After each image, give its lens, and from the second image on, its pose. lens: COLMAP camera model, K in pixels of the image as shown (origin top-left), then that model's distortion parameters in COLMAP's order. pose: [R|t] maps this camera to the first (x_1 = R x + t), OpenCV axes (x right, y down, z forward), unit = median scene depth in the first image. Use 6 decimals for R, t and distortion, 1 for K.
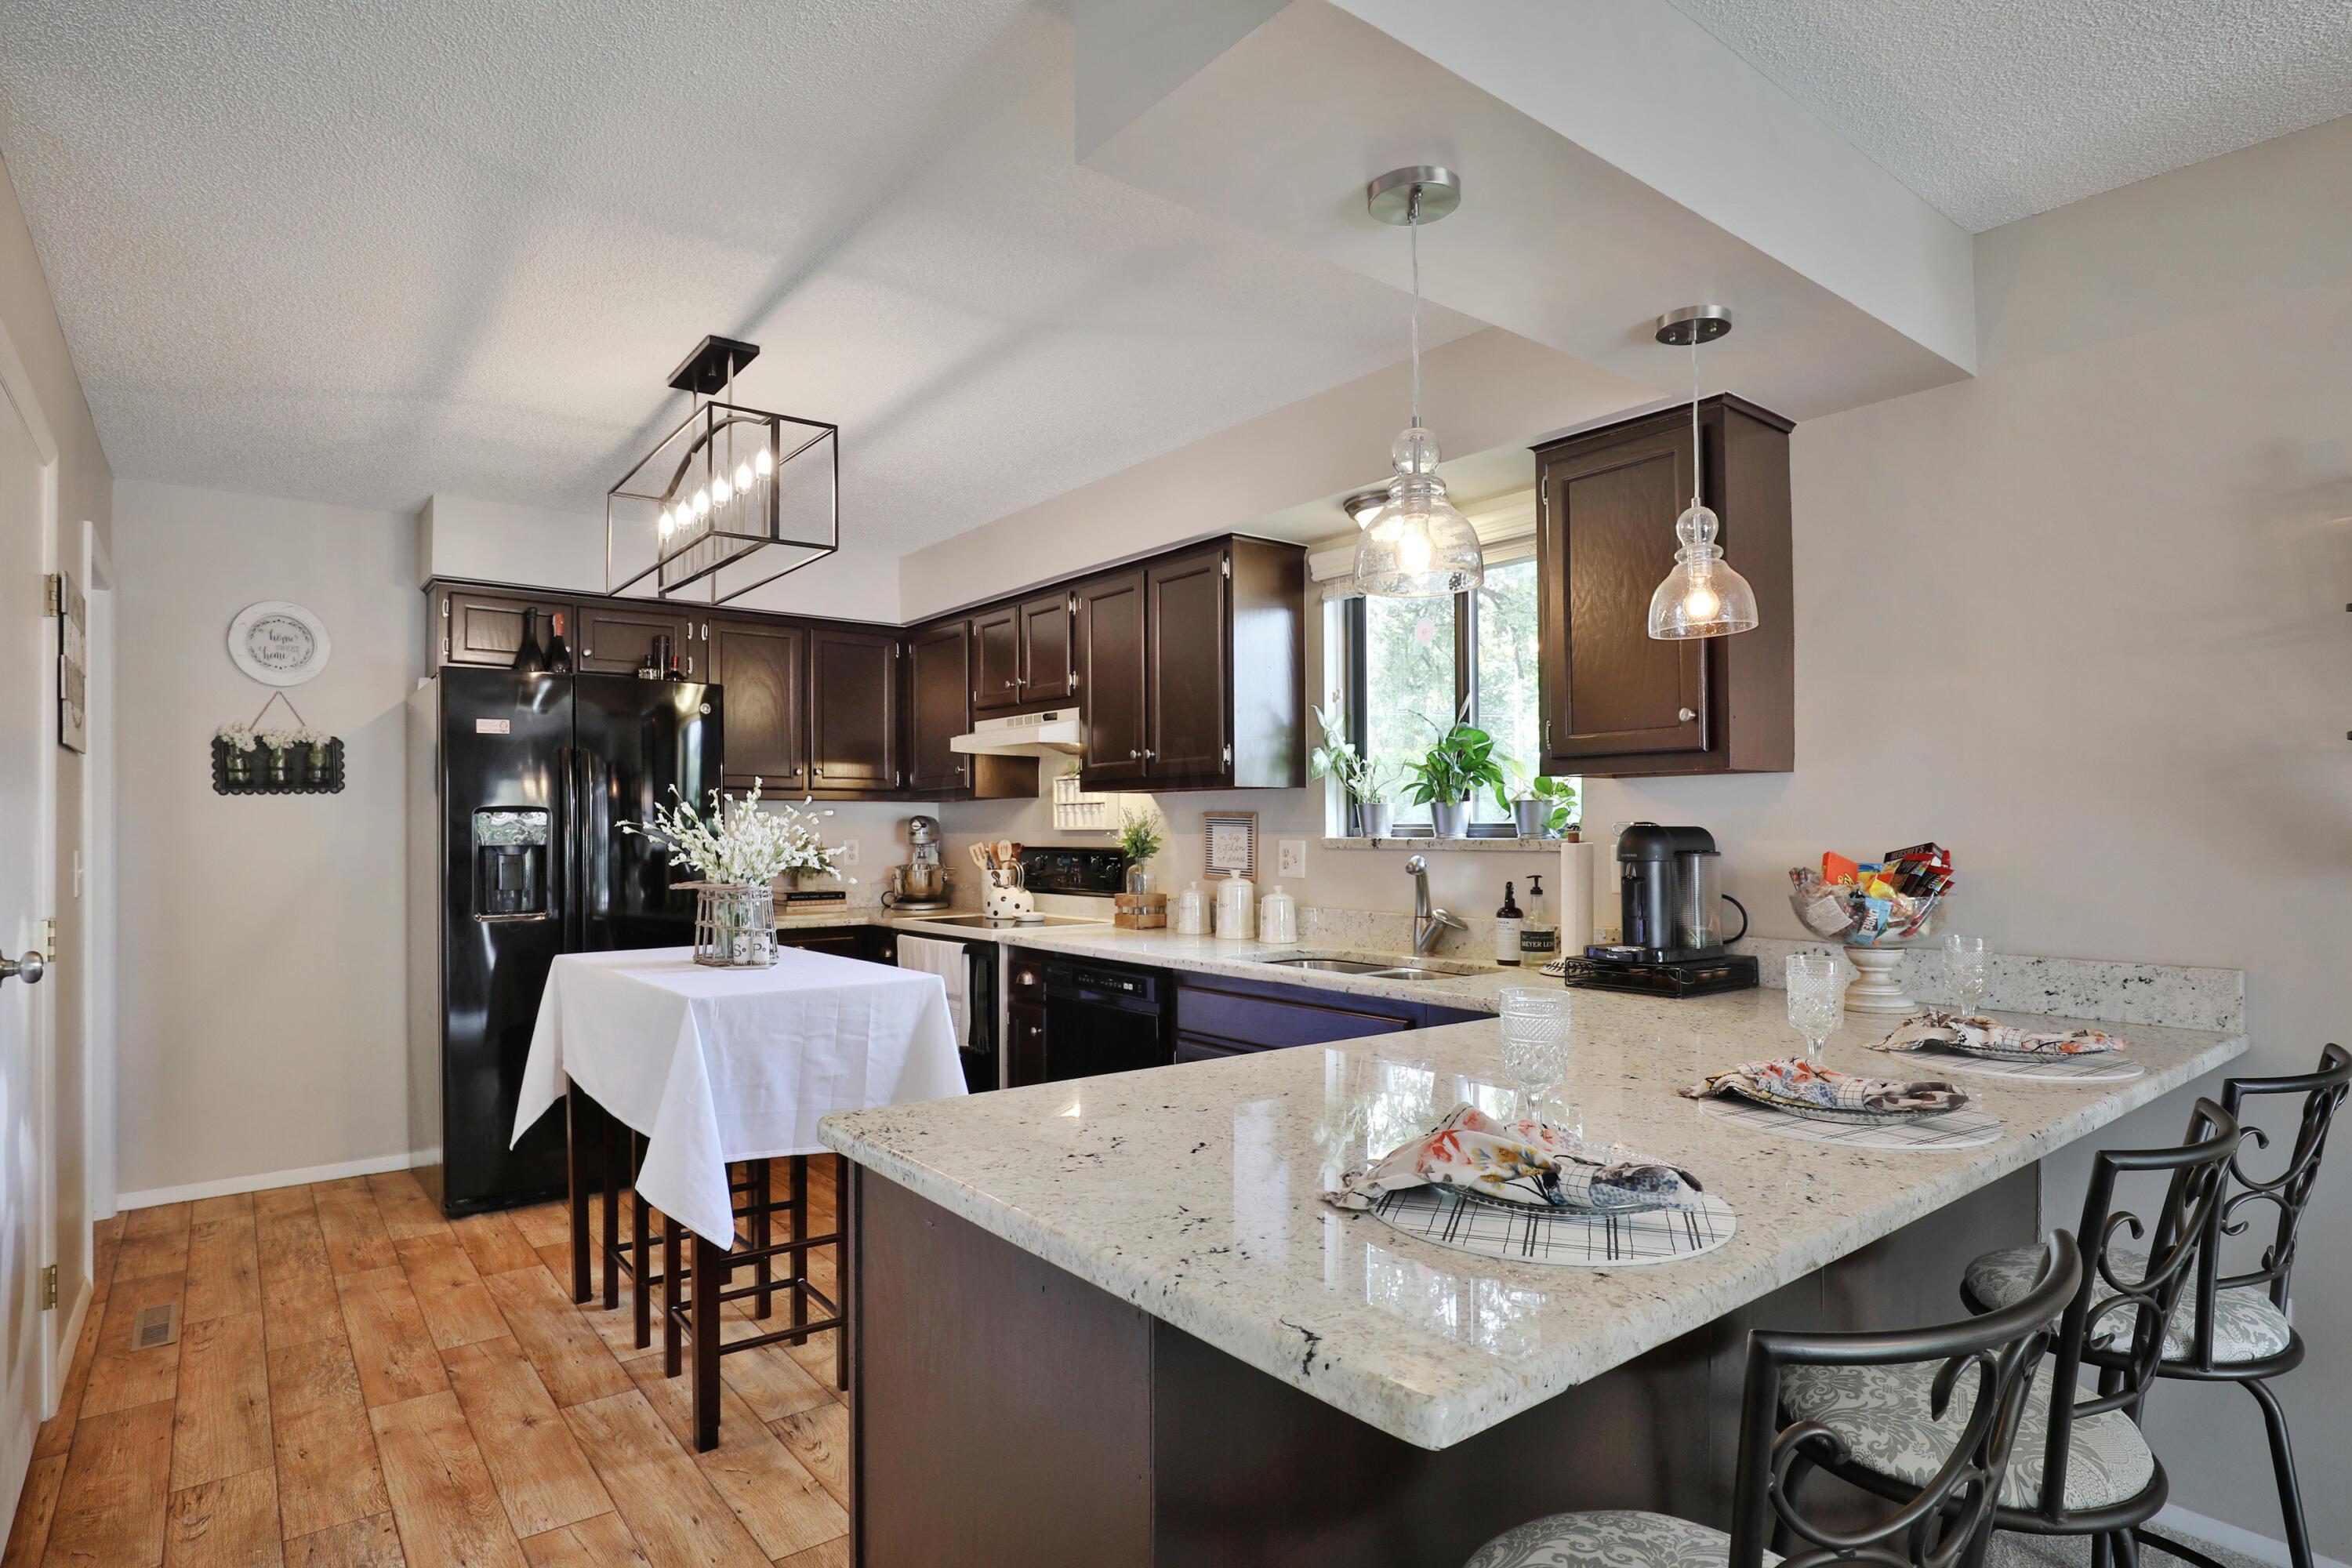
lens RADIAL K [[1218.6, 0, 1173.0], [0, 1218.6, 814.0], [0, 0, 1]] dist [-0.020712, 0.000979]
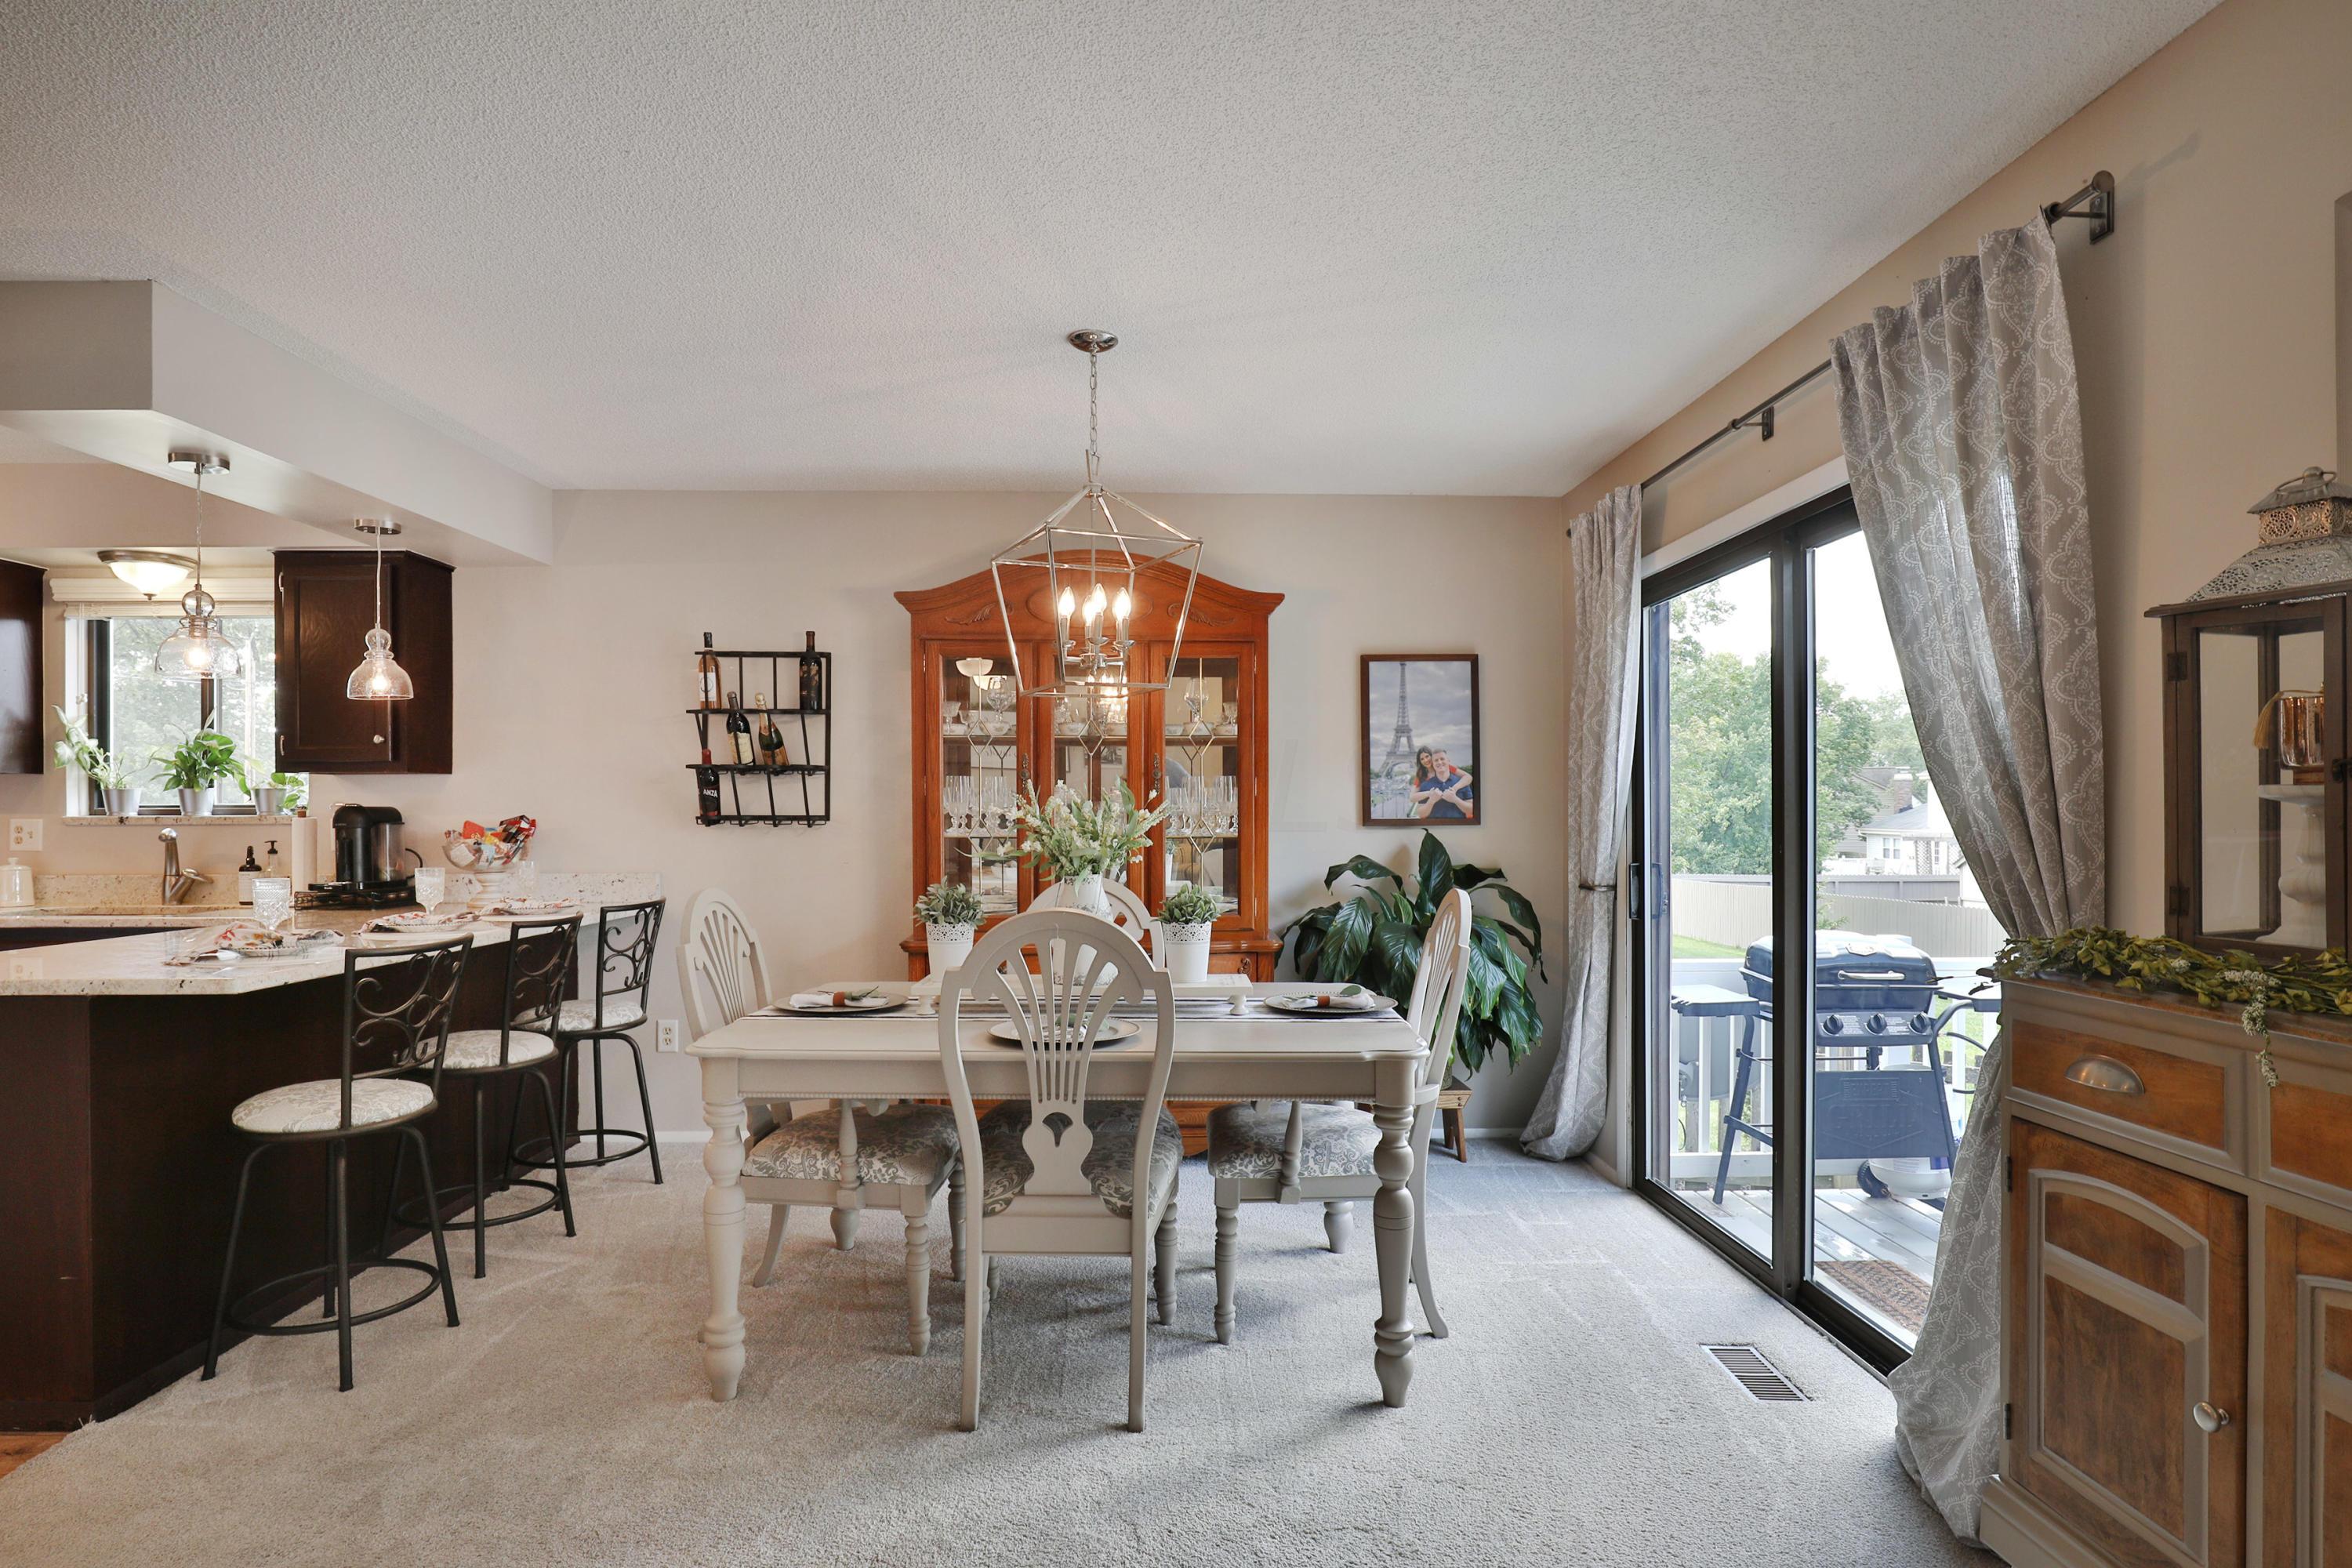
lens RADIAL K [[1218.6, 0, 1173.0], [0, 1218.6, 814.0], [0, 0, 1]] dist [-0.020712, 0.000979]
pose [[0.596608, -0.001324, 0.802532, -0.205725], [-0.007734, 0.999943, 0.007399, -0.000116], [-0.802496, -0.010621, 0.596564, -0.691925]]
